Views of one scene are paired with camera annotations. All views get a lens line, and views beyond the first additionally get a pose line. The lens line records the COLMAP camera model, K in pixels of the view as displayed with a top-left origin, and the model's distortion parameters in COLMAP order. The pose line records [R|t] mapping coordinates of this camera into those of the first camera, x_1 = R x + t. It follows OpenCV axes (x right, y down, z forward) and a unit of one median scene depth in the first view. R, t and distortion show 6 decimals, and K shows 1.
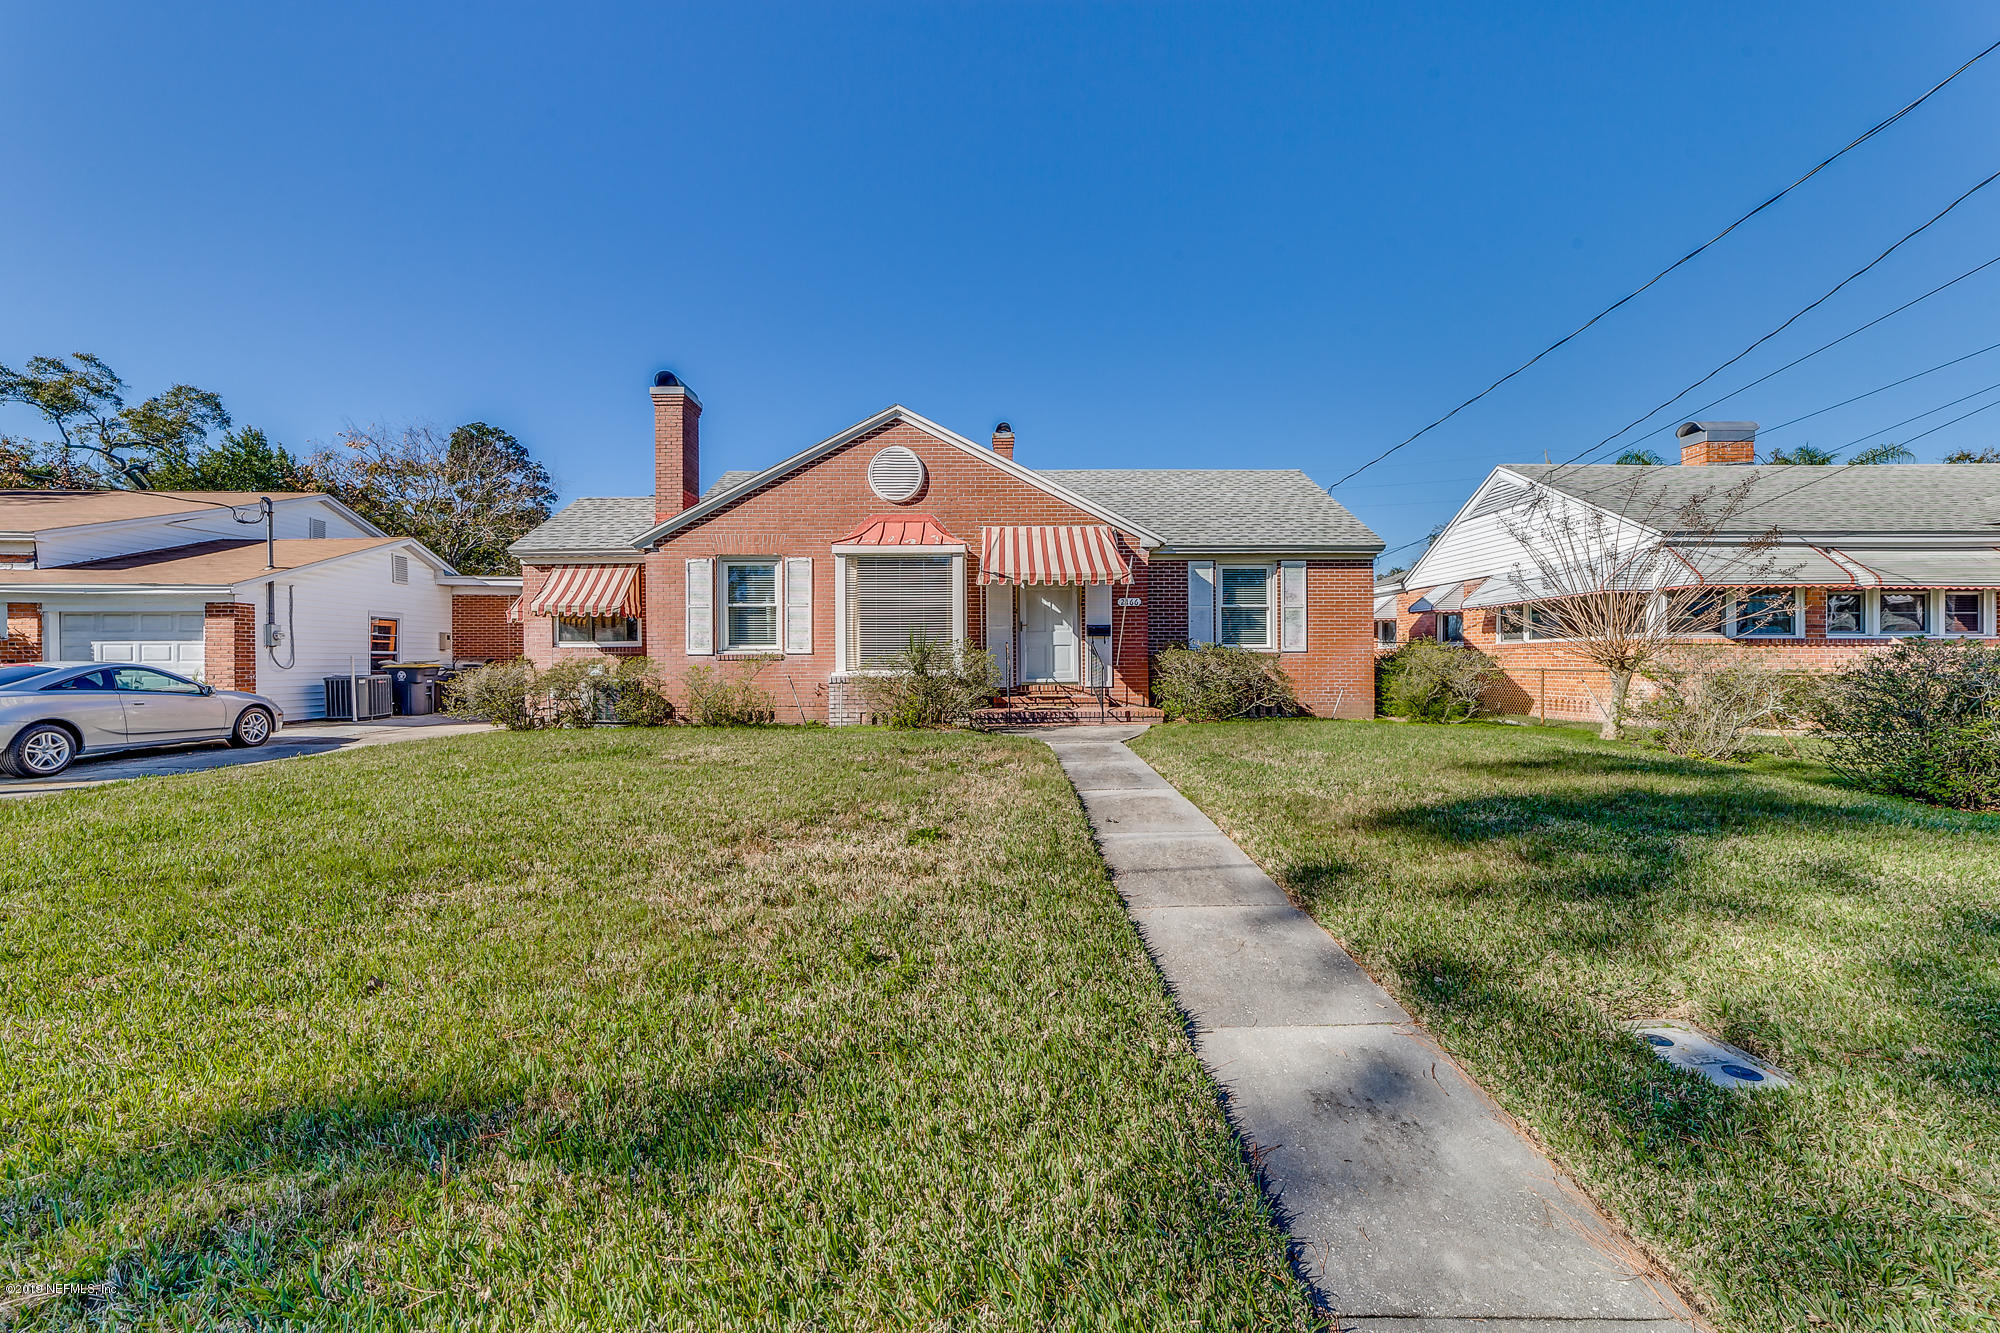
lens RADIAL K [[768.8, 0, 991.3], [0, 768.8, 668.9], [0, 0, 1]] dist [-0.017512, 0.009009]
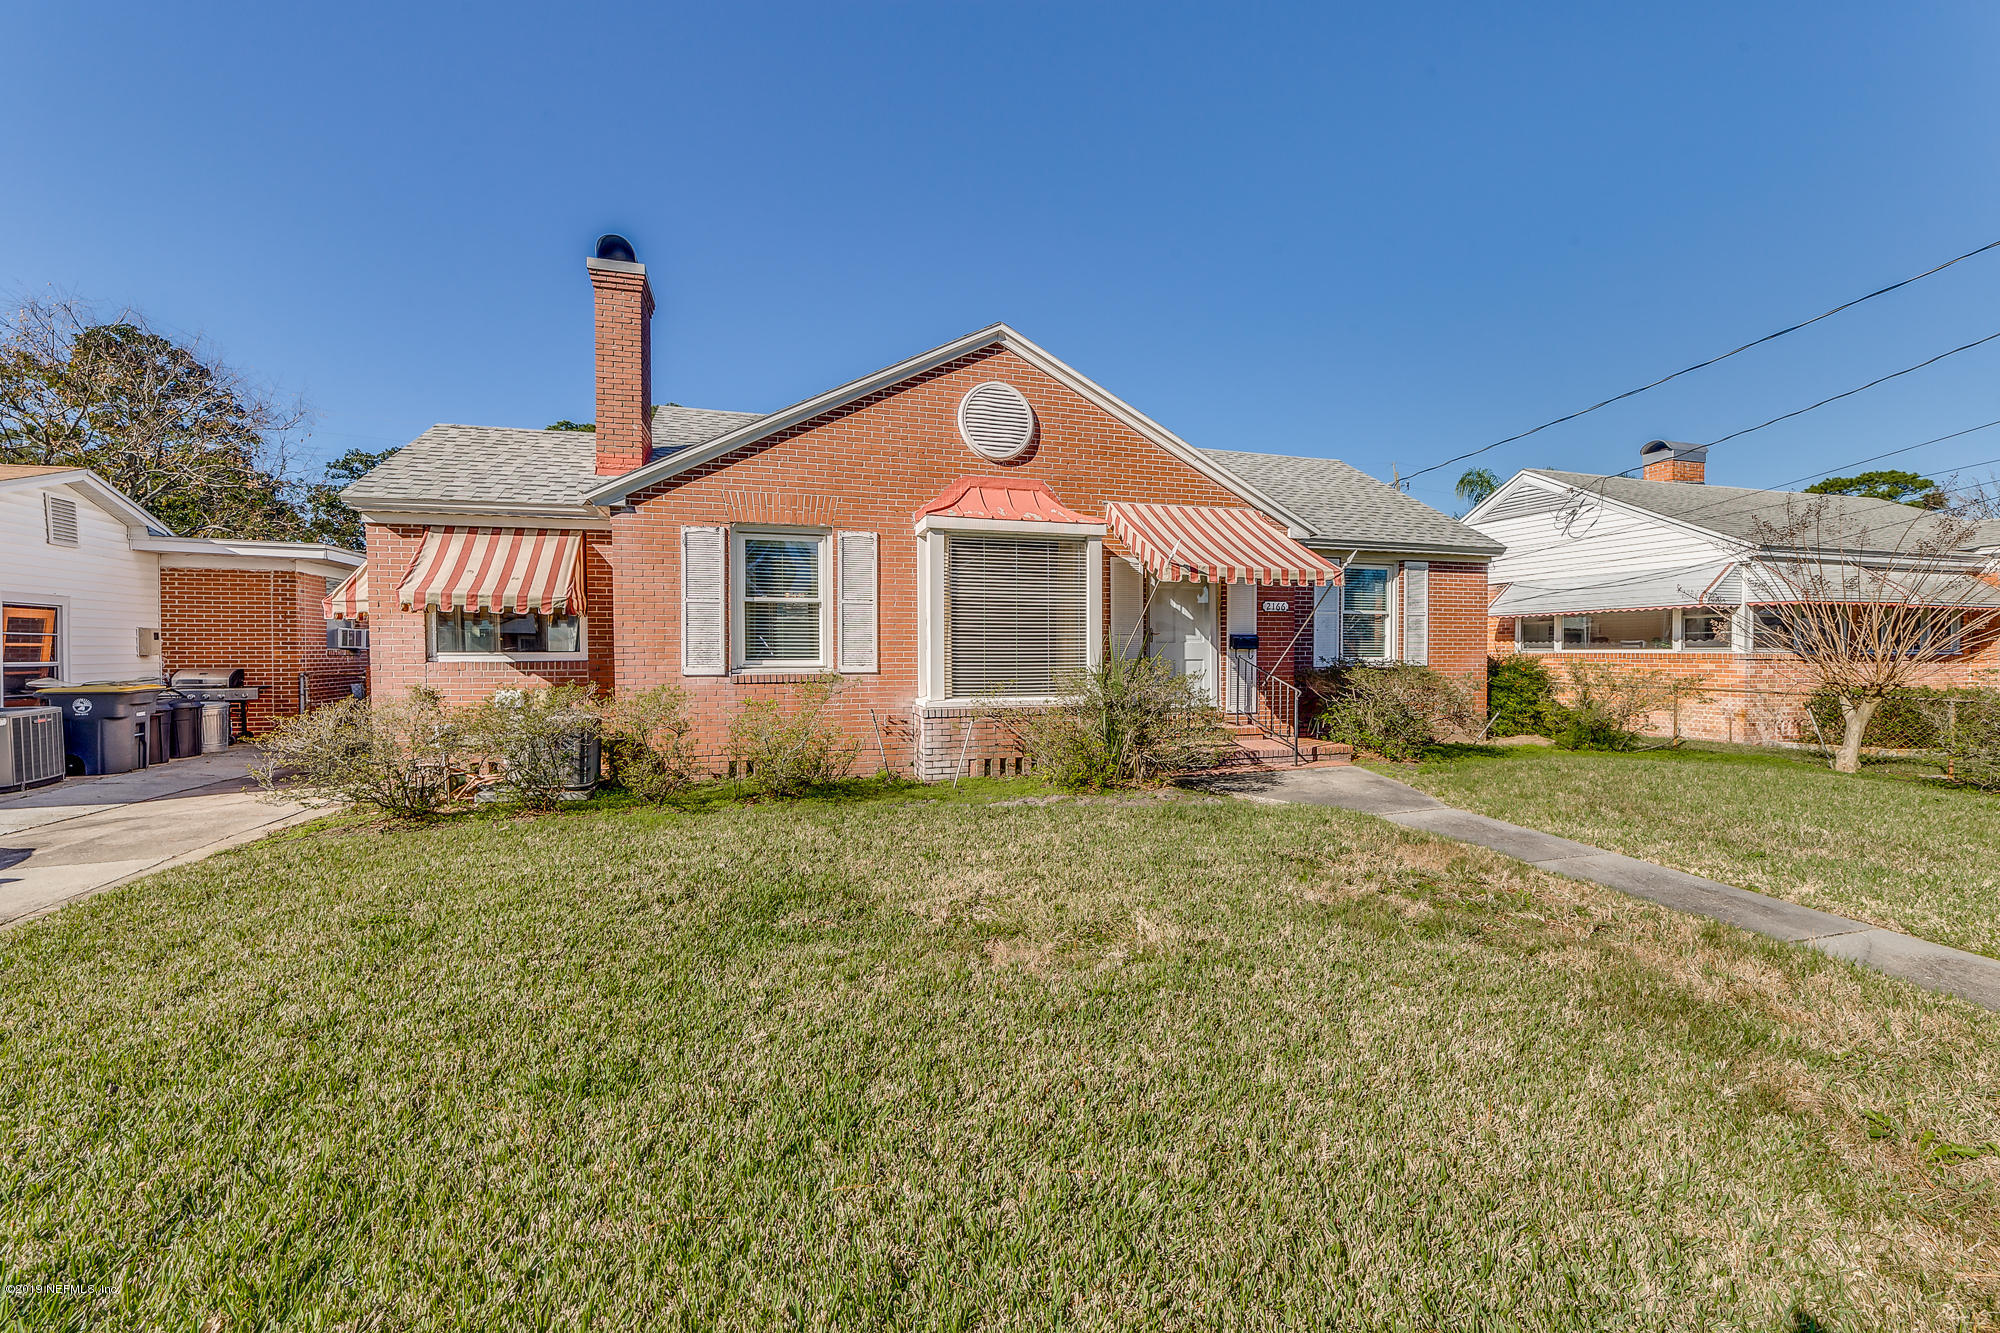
lens RADIAL K [[768.8, 0, 991.3], [0, 768.8, 668.9], [0, 0, 1]] dist [-0.017512, 0.009009]
pose [[0.961968, -0.003776, 0.273136, -0.321531], [-0.000144, 0.999897, 0.014328, -0.033032], [-0.273162, -0.013823, 0.961869, 0.308174]]
